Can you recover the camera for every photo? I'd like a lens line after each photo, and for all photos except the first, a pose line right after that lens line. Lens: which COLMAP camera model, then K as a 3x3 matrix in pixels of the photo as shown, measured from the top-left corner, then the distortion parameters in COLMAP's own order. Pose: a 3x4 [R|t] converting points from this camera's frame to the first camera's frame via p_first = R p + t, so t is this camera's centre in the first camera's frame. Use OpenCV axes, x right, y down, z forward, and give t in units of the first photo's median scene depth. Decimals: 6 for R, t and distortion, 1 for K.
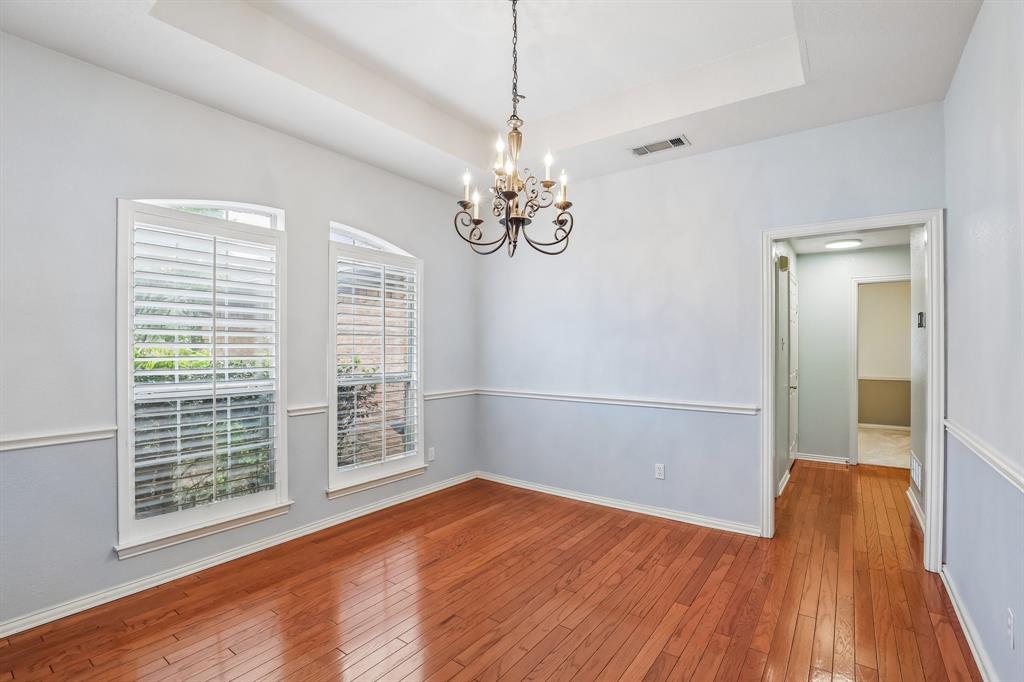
lens RADIAL K [[466.7, 0, 504.7], [0, 466.7, 347.3], [0, 0, 1]] dist [-0.037352, 0.007531]
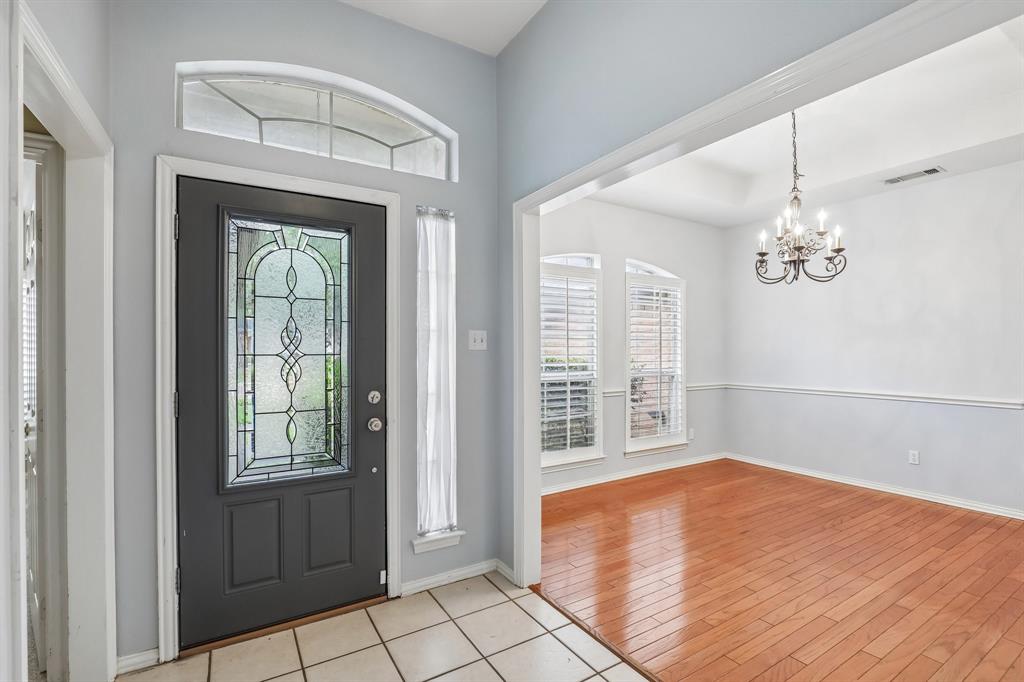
lens RADIAL K [[466.7, 0, 511.6], [0, 466.7, 347.7], [0, 0, 1]] dist [-0.037352, 0.007531]
pose [[0.927186, -0.004135, -0.374579, -0.181966], [0.003522, 0.999991, -0.002321, -0.001611], [0.374586, 0.000833, 0.927192, -0.453016]]
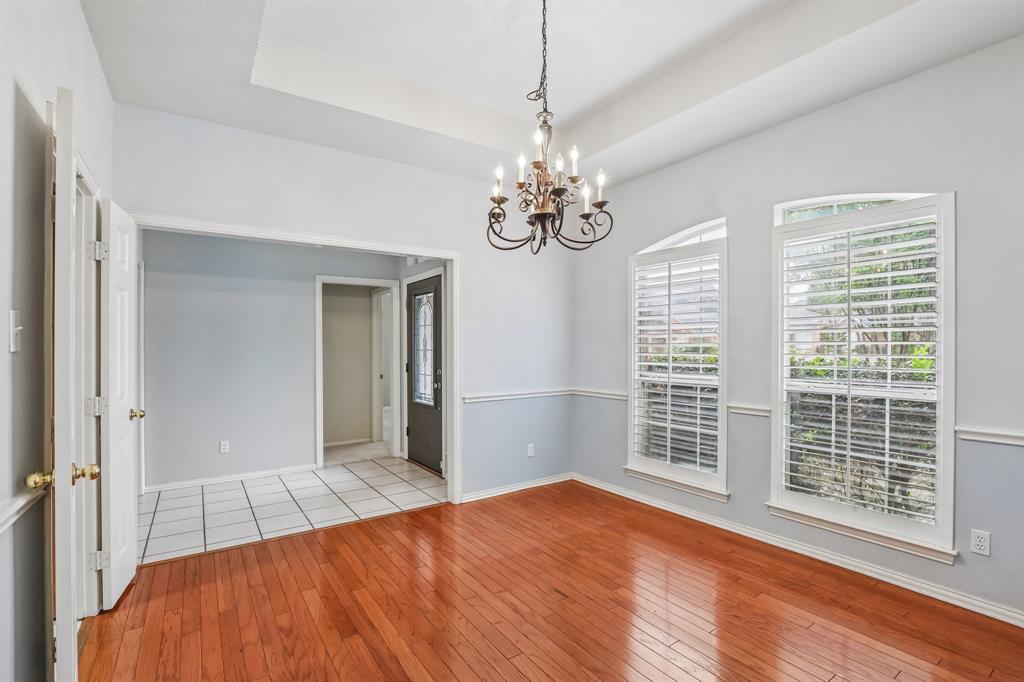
lens RADIAL K [[466.7, 0, 529.3], [0, 466.7, 344.0], [0, 0, 1]] dist [-0.037352, 0.007531]
pose [[-0.301466, -0.004526, -0.953466, 0.660831], [0.008187, 0.999940, -0.007335, -0.000284], [0.953442, -0.010018, -0.301411, 0.871971]]
